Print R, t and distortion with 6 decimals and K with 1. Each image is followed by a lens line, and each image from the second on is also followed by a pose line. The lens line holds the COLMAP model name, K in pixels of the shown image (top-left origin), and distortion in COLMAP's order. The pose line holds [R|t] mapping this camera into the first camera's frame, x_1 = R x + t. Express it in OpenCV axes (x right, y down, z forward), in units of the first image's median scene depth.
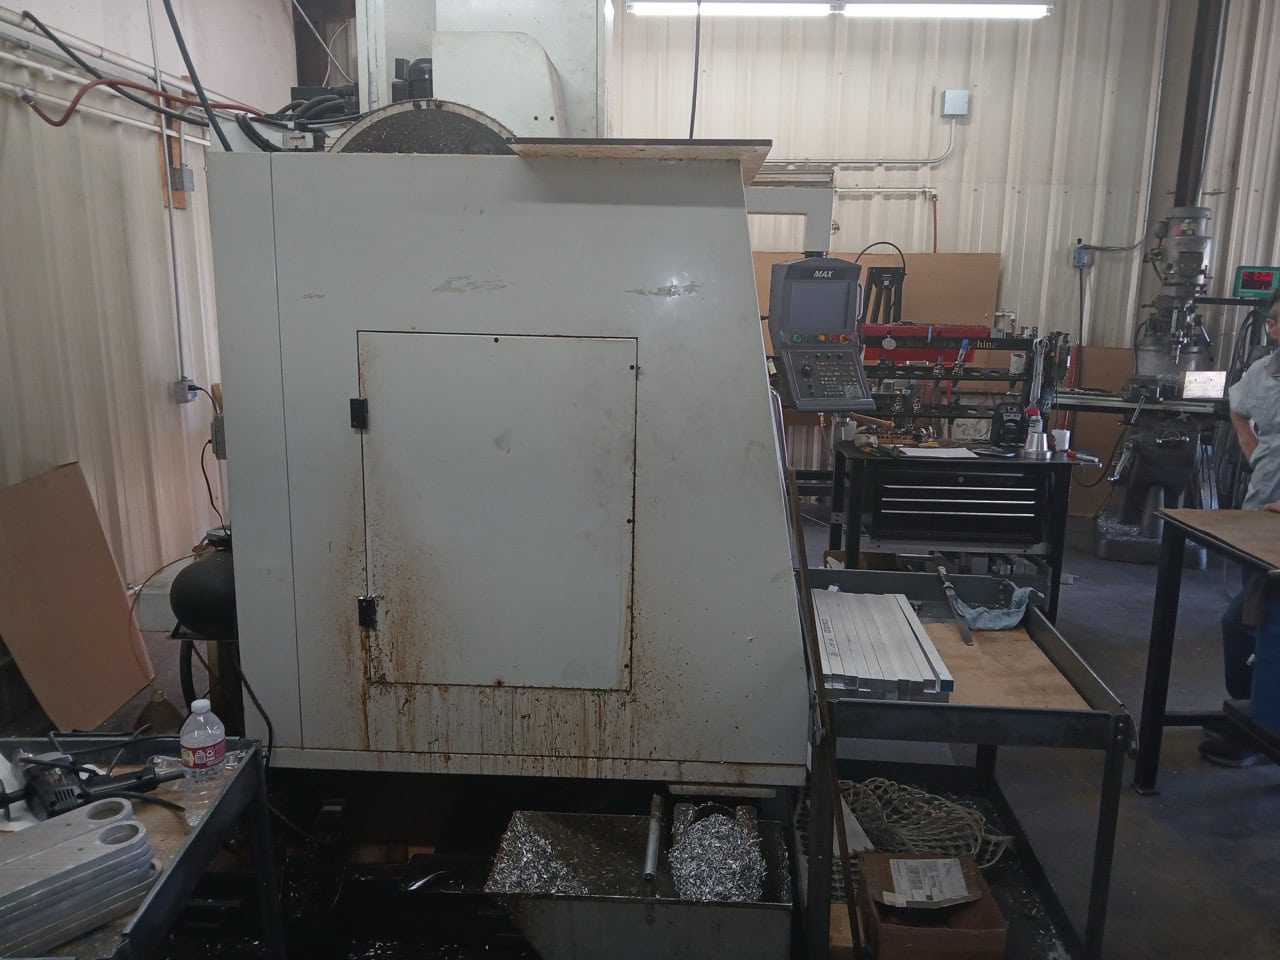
lens RADIAL K [[974.3, 0, 648.1], [0, 974.3, 484.2], [0, 0, 1]] dist [-0.001508, -0.018247]
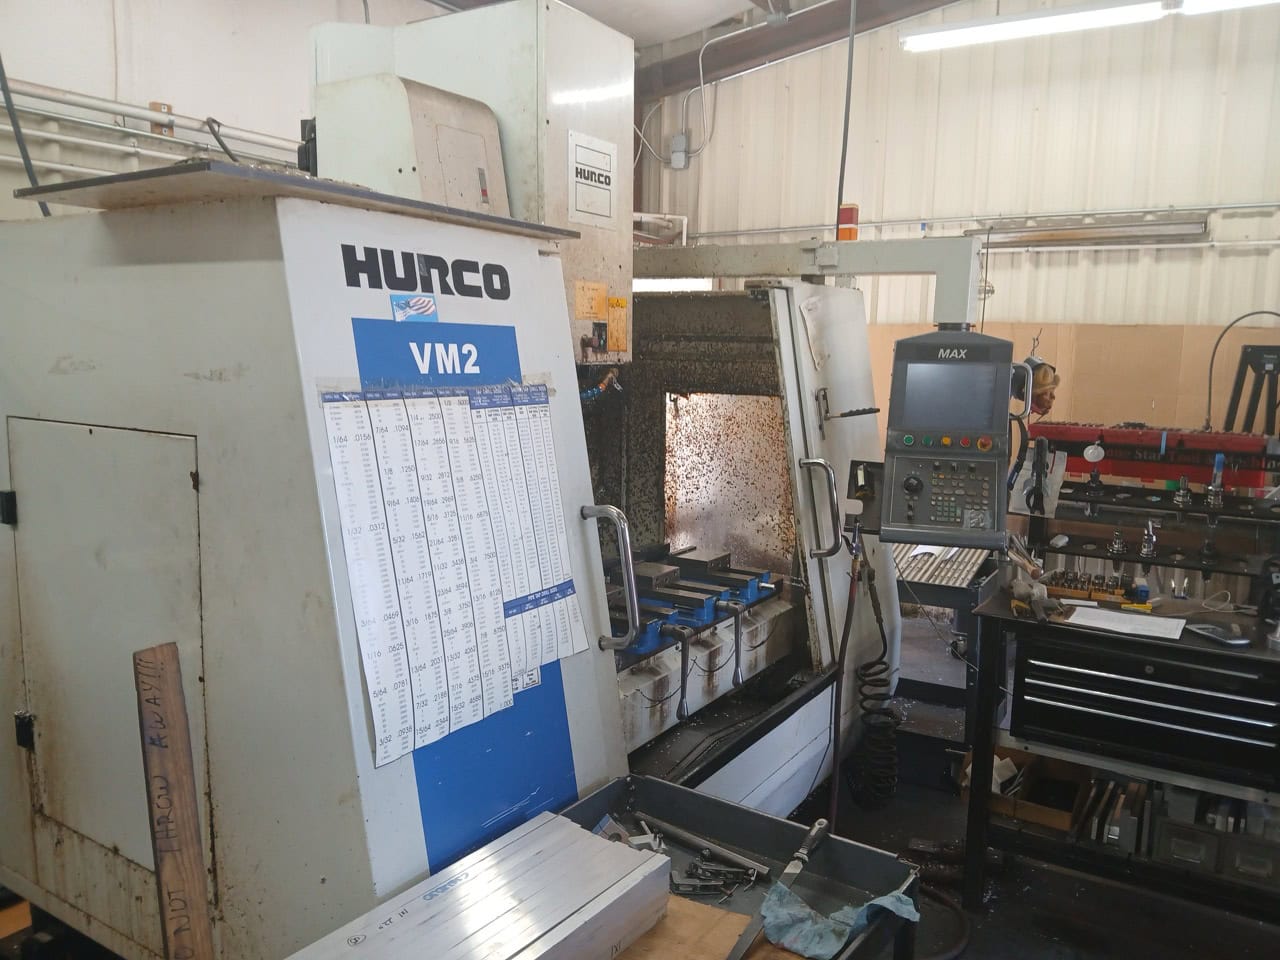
lens RADIAL K [[974.3, 0, 636.3], [0, 974.3, 484.0], [0, 0, 1]] dist [-0.001508, -0.018247]
pose [[0.867130, 0.067635, -0.493469, 0.338950], [-0.106459, 0.993010, -0.050970, -0.058084], [0.486572, 0.096732, 0.868269, 0.269006]]
